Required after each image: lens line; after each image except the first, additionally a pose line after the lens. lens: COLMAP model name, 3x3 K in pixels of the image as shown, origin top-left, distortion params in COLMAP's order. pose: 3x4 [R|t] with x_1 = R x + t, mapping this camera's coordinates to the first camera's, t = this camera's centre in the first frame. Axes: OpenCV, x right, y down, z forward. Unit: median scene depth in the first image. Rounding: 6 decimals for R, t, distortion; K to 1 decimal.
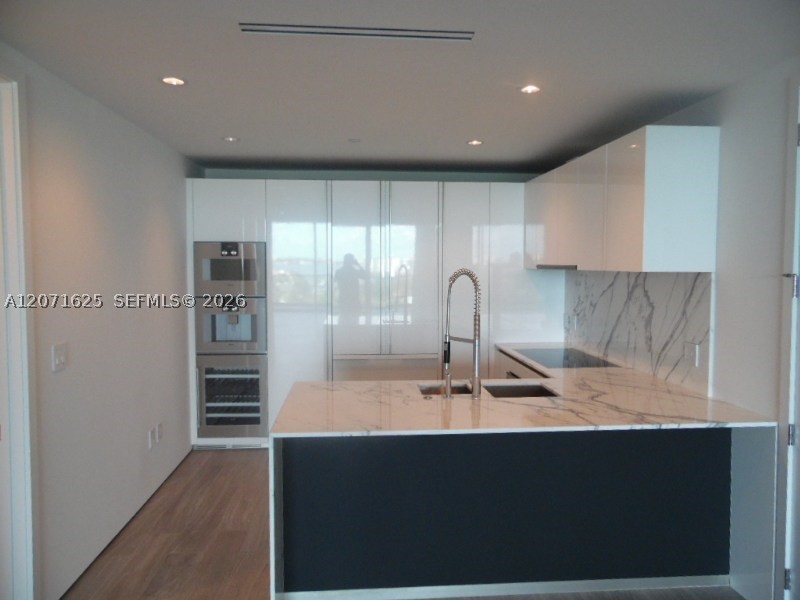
lens RADIAL K [[599.1, 0, 401.0], [0, 599.1, 301.1], [0, 0, 1]] dist [-0.026789, 0.063639]
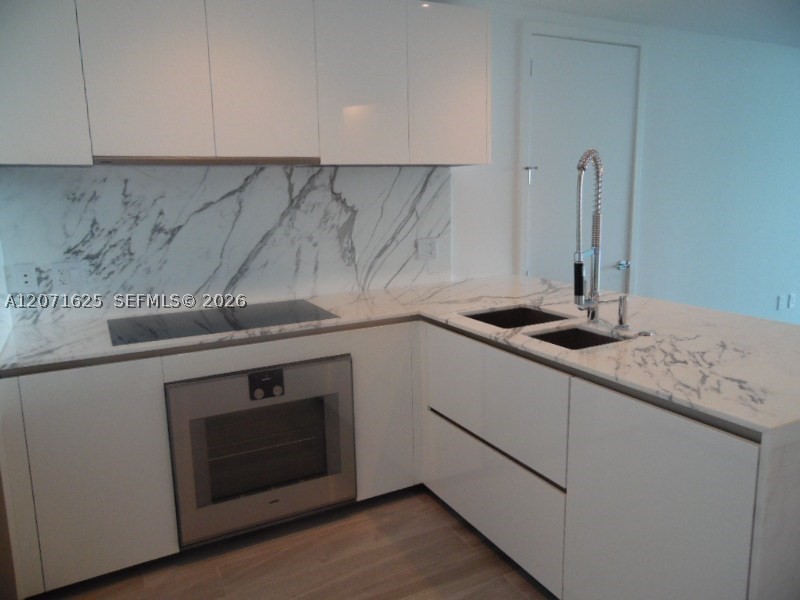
lens RADIAL K [[599.1, 0, 401.0], [0, 599.1, 299.2], [0, 0, 1]] dist [-0.026789, 0.063639]
pose [[-0.393024, -0.157860, 0.905877, -0.388634], [0.078639, 0.975774, 0.204159, -0.035998], [-0.916160, 0.151476, -0.371088, 1.253345]]
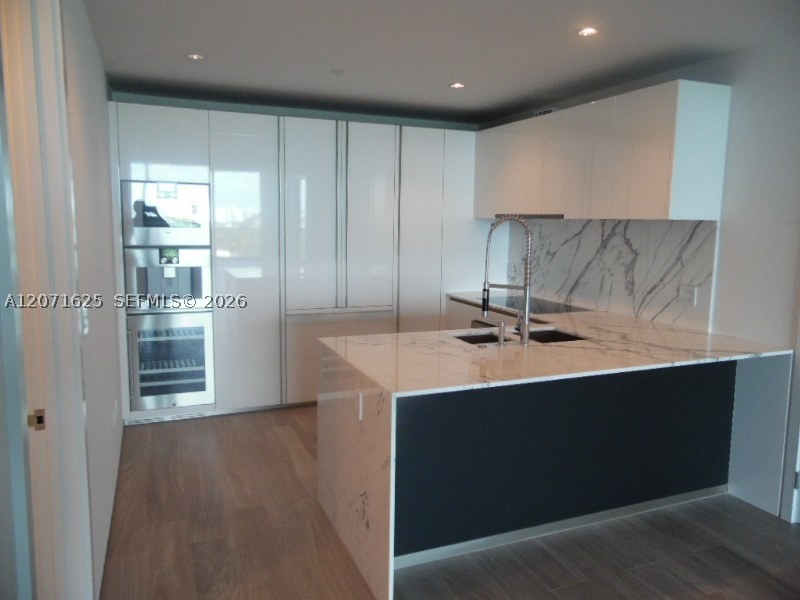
lens RADIAL K [[599.1, 0, 402.1], [0, 599.1, 298.9], [0, 0, 1]] dist [-0.026789, 0.063639]
pose [[0.949729, -0.028014, 0.311816, -0.315735], [0.005739, 0.997379, 0.072126, 0.010762], [-0.313019, -0.066710, 0.947401, 0.101208]]
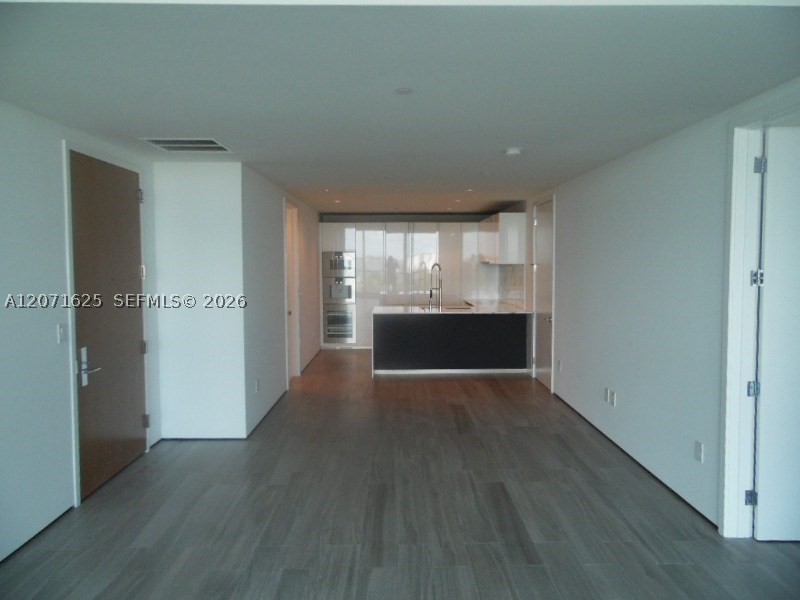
lens RADIAL K [[599.1, 0, 401.1], [0, 599.1, 298.3], [0, 0, 1]] dist [-0.026789, 0.063639]
pose [[0.997800, -0.003458, -0.066210, 0.105691], [0.003803, 0.999980, 0.005089, 0.078893], [0.066192, -0.005329, 0.997793, -1.505834]]
